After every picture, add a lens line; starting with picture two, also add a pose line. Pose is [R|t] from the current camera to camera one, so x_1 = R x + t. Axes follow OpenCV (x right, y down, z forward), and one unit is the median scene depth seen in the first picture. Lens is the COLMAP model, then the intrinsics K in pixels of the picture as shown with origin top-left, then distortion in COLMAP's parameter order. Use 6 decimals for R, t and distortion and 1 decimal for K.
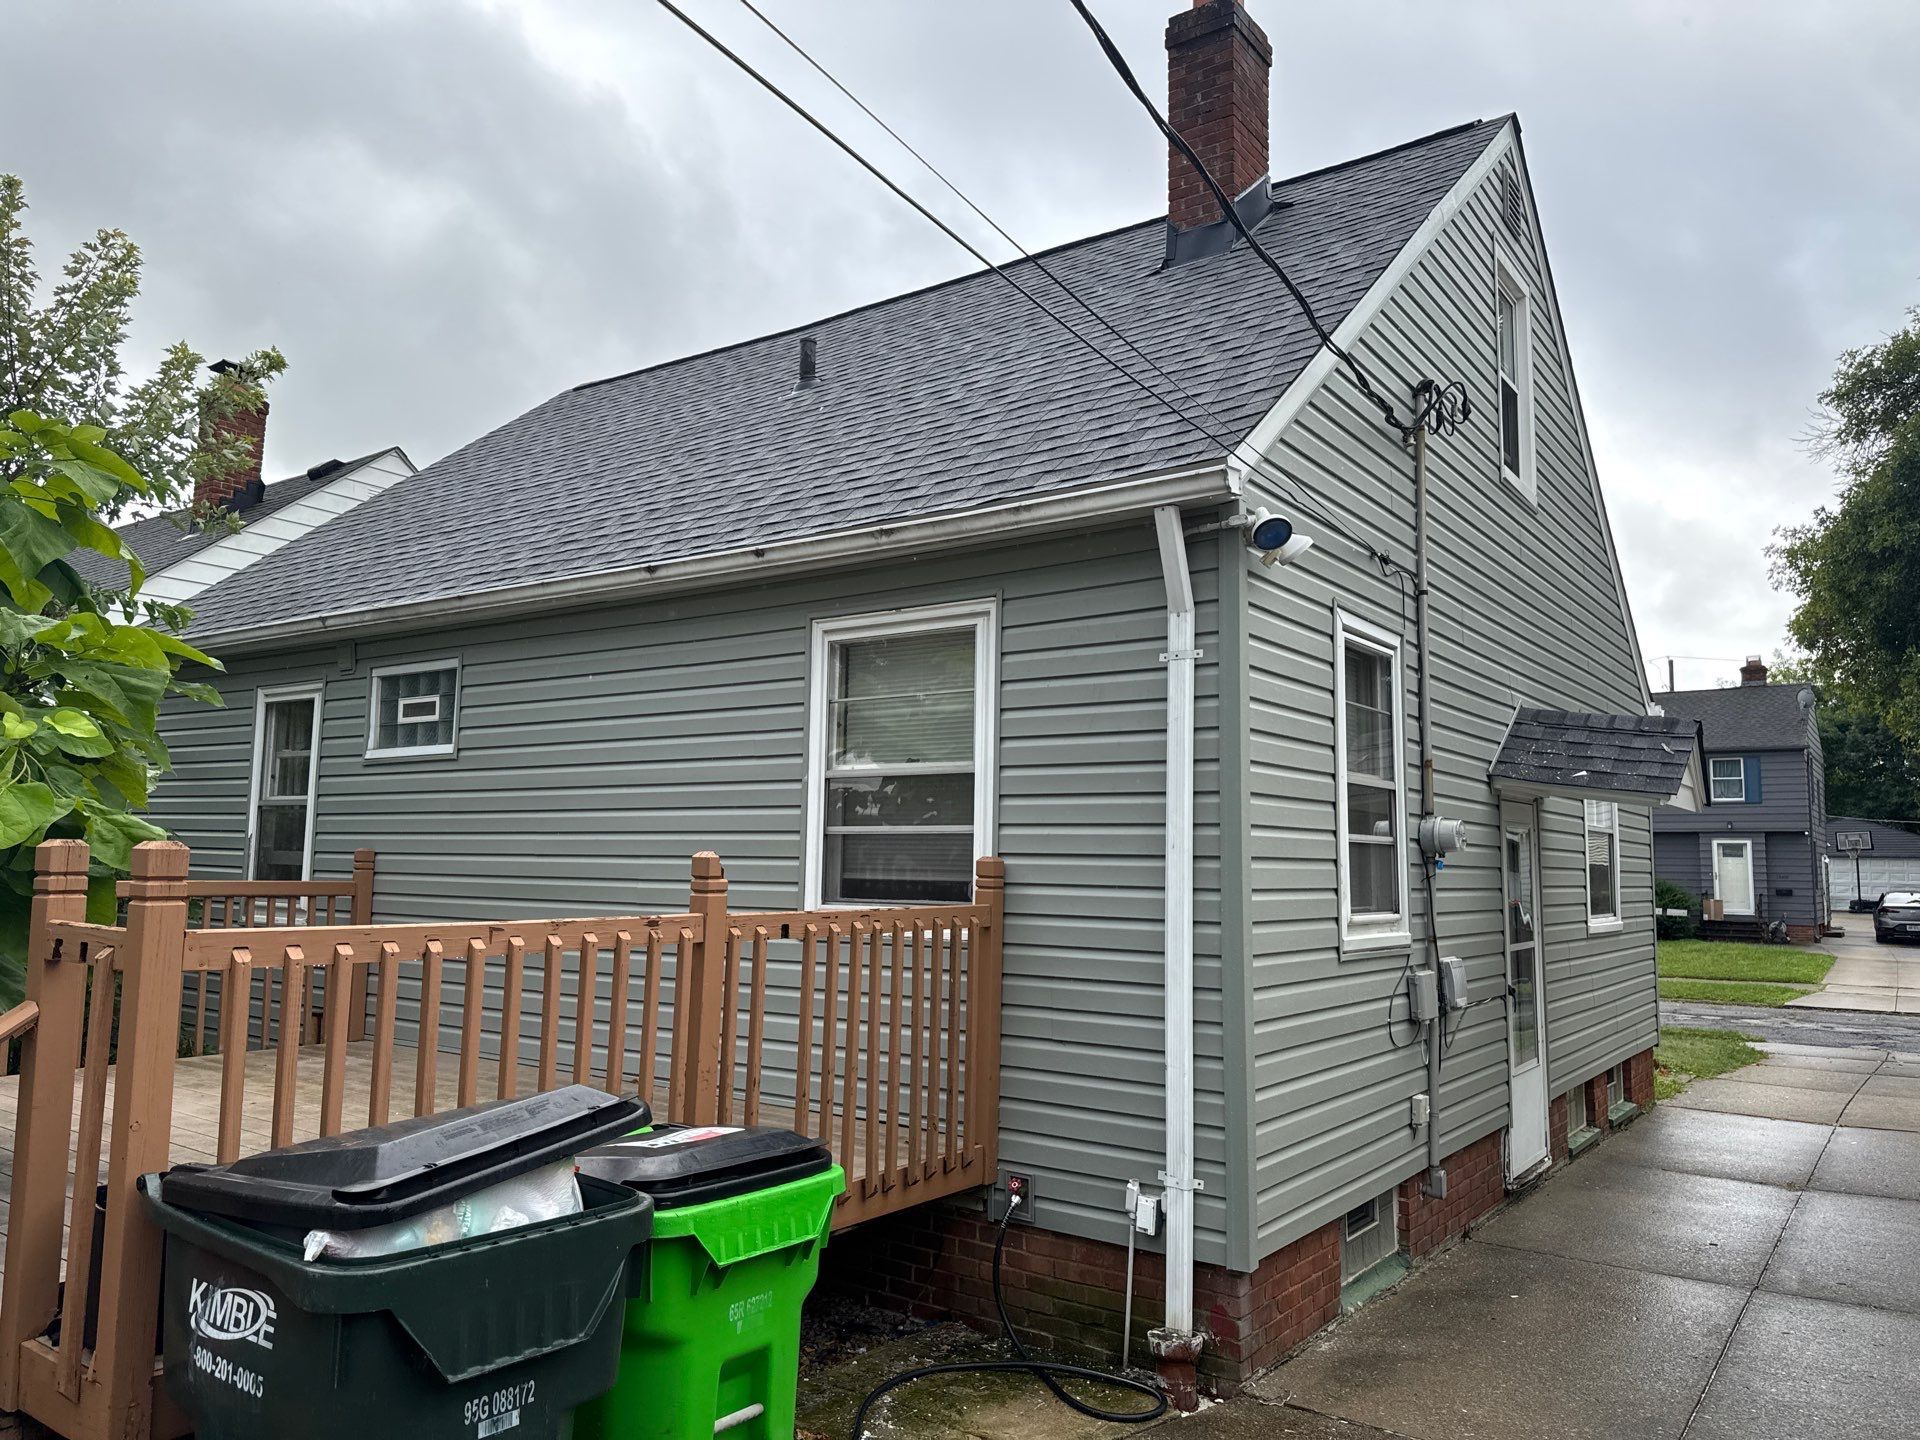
lens RADIAL K [[1360.5, 0, 960.1], [0, 1360.5, 718.6], [0, 0, 1]] dist [0.033014, 0.001895]
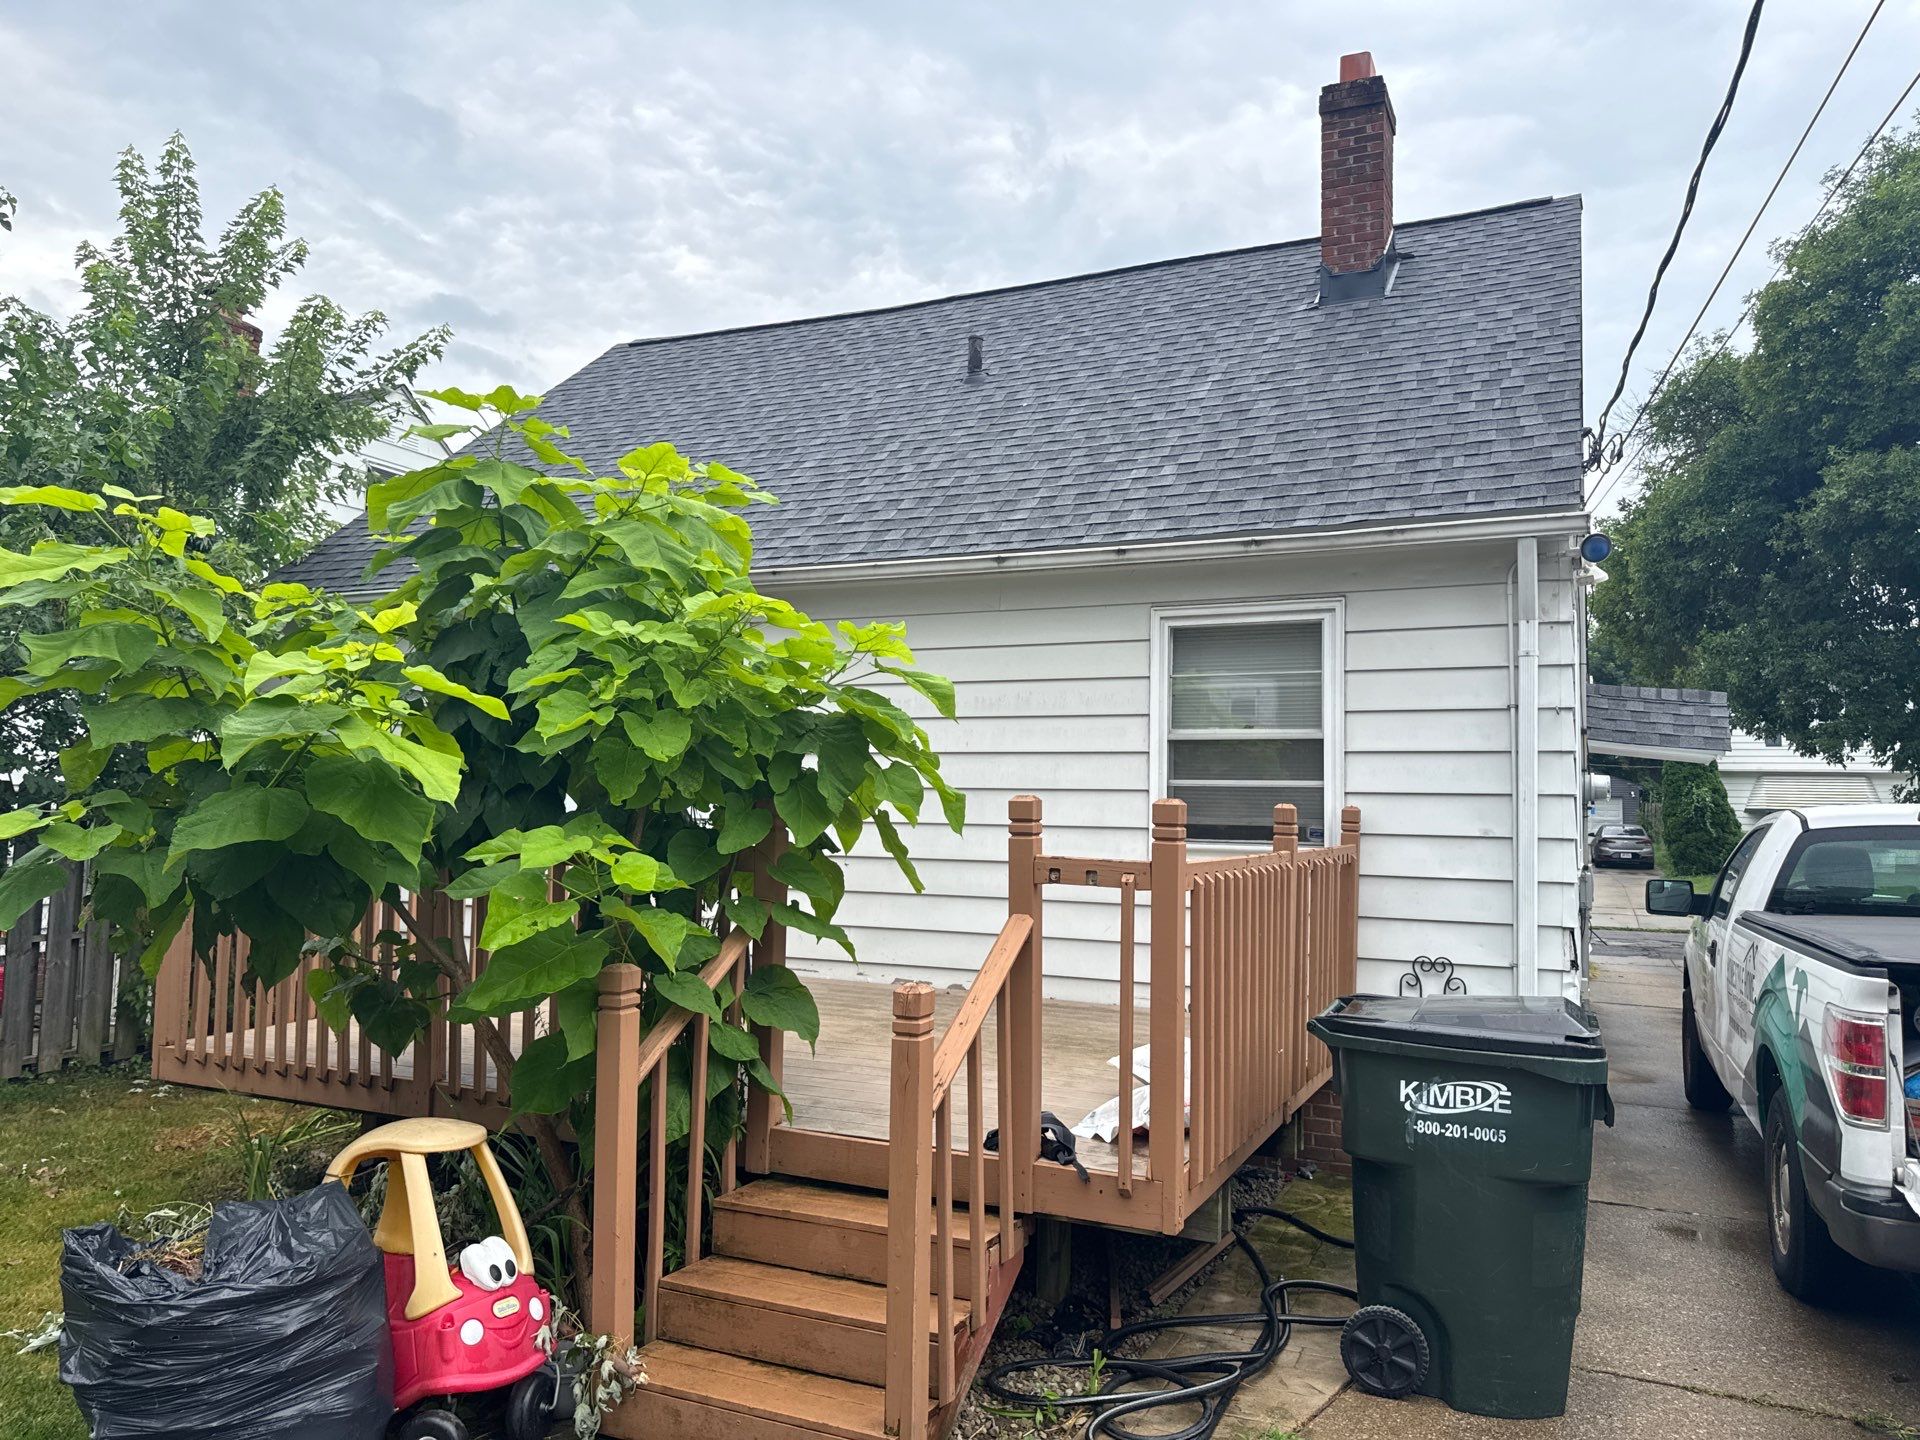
lens RADIAL K [[1360.5, 0, 967.9], [0, 1360.5, 716.7], [0, 0, 1]] dist [0.033014, 0.001895]
pose [[0.981991, 0.004316, 0.188880, -0.528387], [-0.011769, 0.999195, 0.038357, -0.023269], [-0.188562, -0.039889, 0.981251, -0.162350]]
